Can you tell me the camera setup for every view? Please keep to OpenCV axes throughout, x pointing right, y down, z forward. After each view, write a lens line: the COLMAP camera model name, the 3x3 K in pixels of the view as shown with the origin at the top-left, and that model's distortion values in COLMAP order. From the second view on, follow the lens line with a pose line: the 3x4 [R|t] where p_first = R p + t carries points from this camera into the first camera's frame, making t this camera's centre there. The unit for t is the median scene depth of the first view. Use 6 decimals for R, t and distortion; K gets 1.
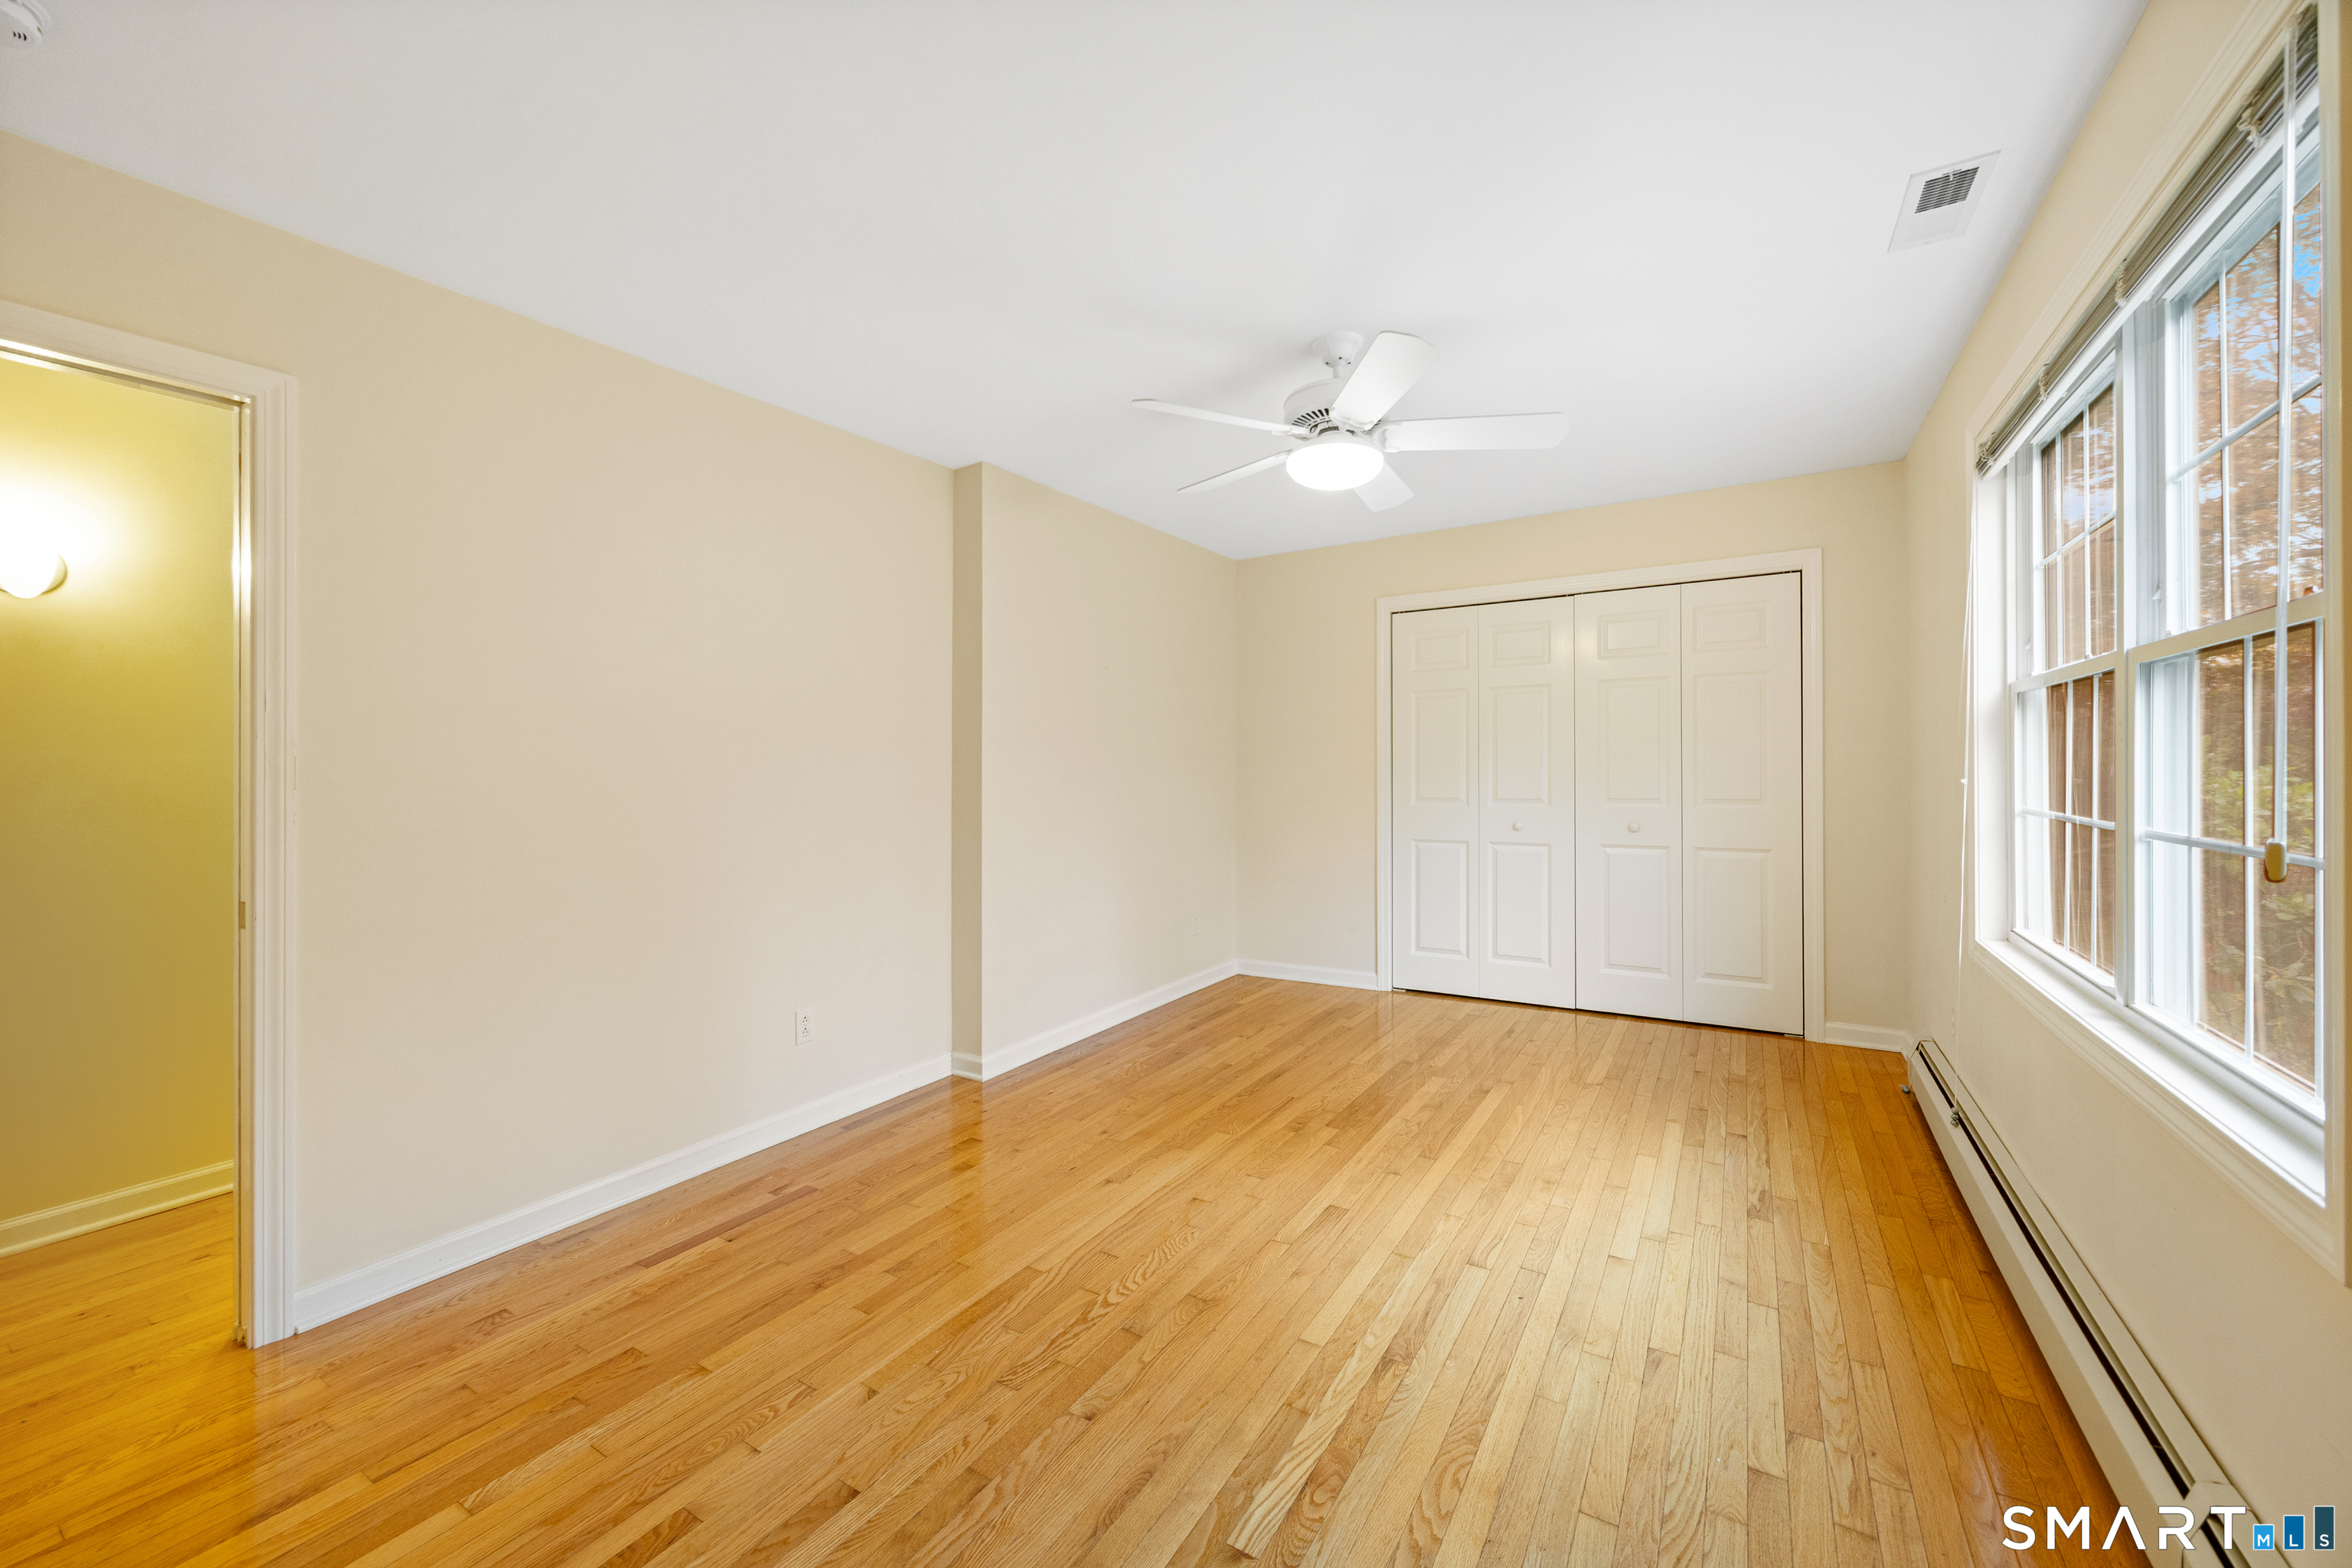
lens RADIAL K [[935.6, 0, 1172.9], [0, 935.6, 766.5], [0, 0, 1]] dist [0.000919, 0.000182]
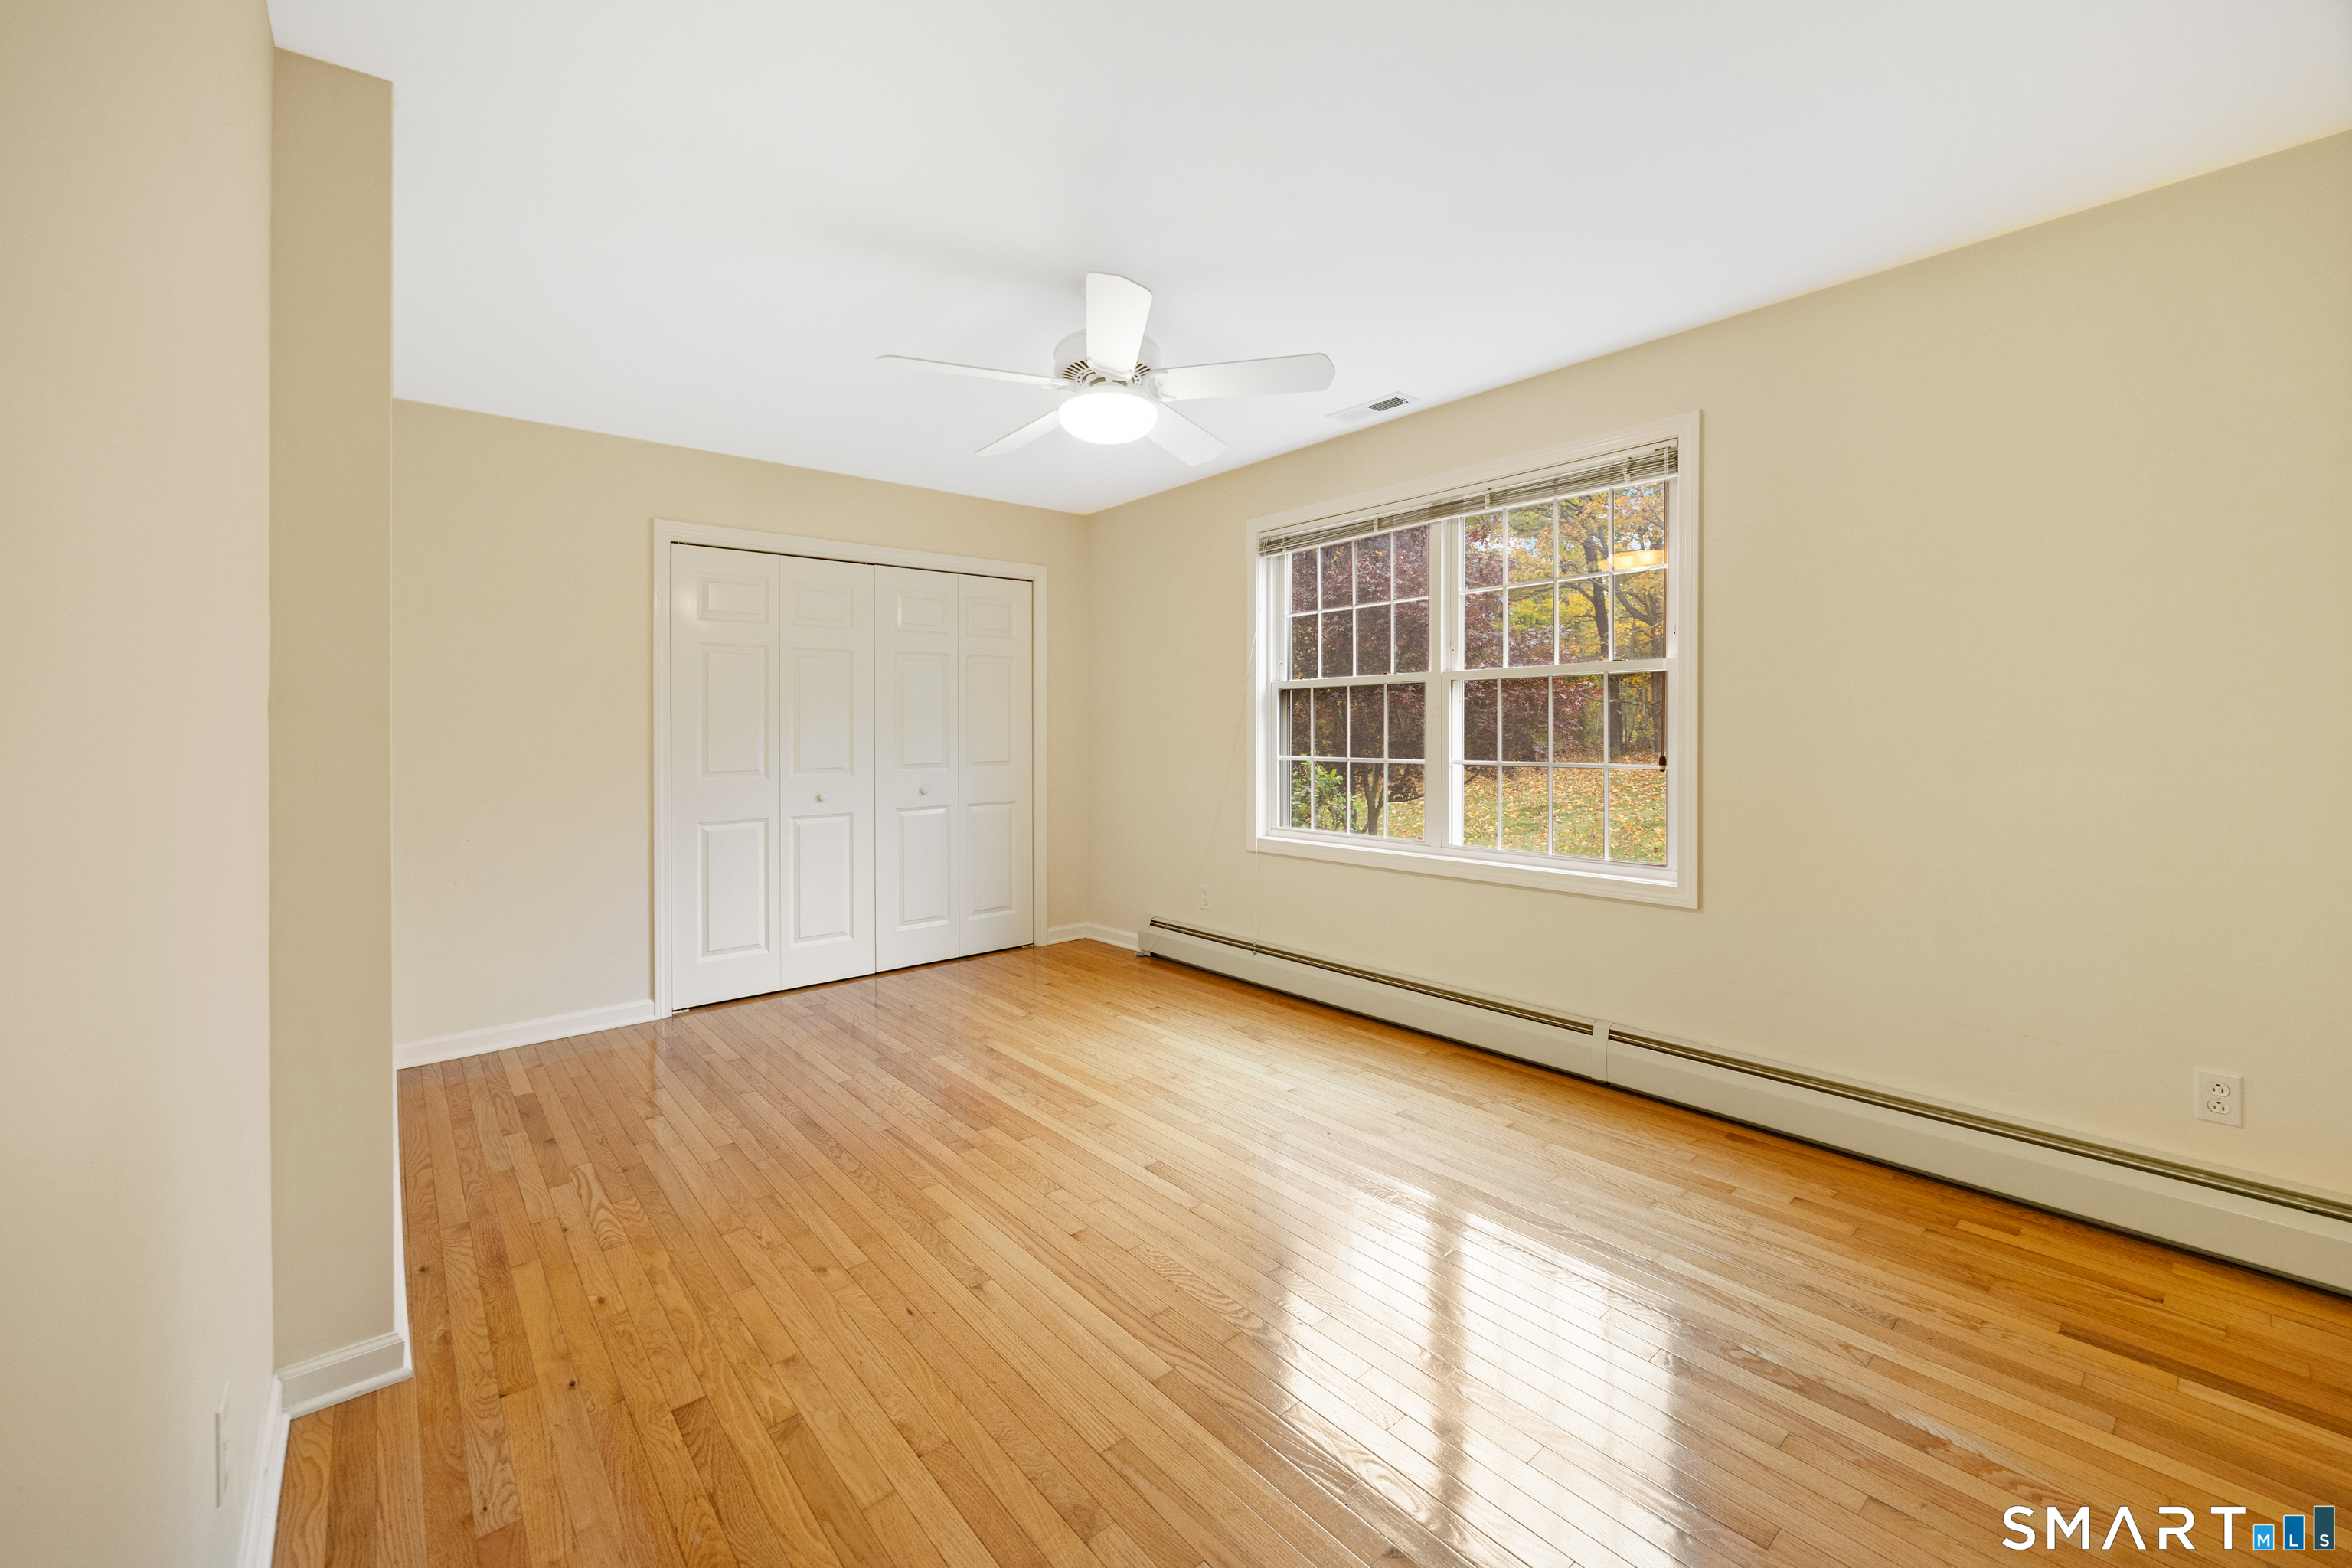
lens RADIAL K [[935.6, 0, 1183.9], [0, 935.6, 759.2], [0, 0, 1]] dist [0.000919, 0.000182]
pose [[0.287723, -0.019901, 0.957507, -0.625406], [0.003454, 0.999799, 0.019743, 0.011918], [-0.957708, -0.002373, 0.287734, 0.550423]]
